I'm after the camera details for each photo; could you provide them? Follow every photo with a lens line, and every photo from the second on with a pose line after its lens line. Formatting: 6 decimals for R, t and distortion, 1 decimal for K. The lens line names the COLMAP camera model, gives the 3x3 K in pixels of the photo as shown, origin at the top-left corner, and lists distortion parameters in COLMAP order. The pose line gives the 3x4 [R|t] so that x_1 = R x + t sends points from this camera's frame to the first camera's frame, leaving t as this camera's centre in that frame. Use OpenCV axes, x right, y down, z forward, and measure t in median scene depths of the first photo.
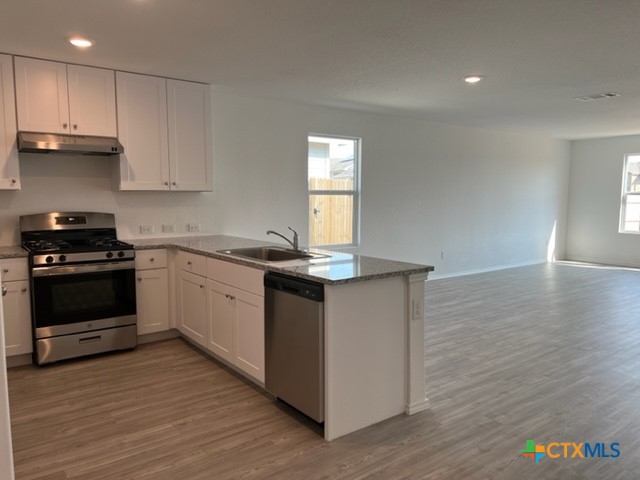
lens RADIAL K [[482.7, 0, 320.0], [0, 482.7, 240.0], [0, 0, 1]] dist [0.028624, 0.000863]
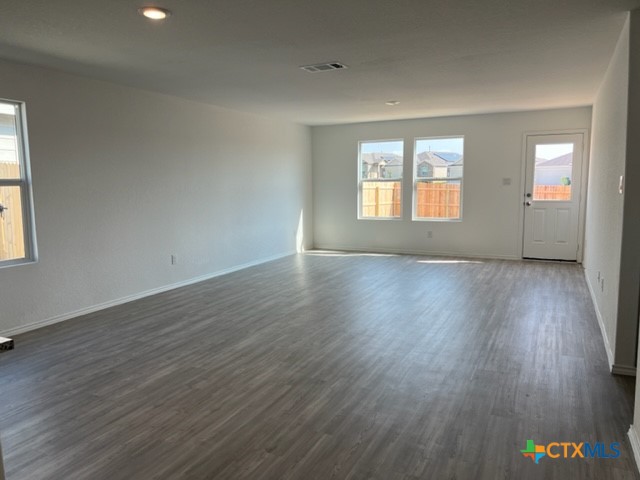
lens RADIAL K [[482.7, 0, 320.0], [0, 482.7, 240.0], [0, 0, 1]] dist [0.028624, 0.000863]
pose [[0.893211, -0.067980, 0.444469, 0.140621], [0.057749, 0.997662, 0.036536, -0.019364], [-0.445914, -0.006967, 0.895049, 0.207913]]
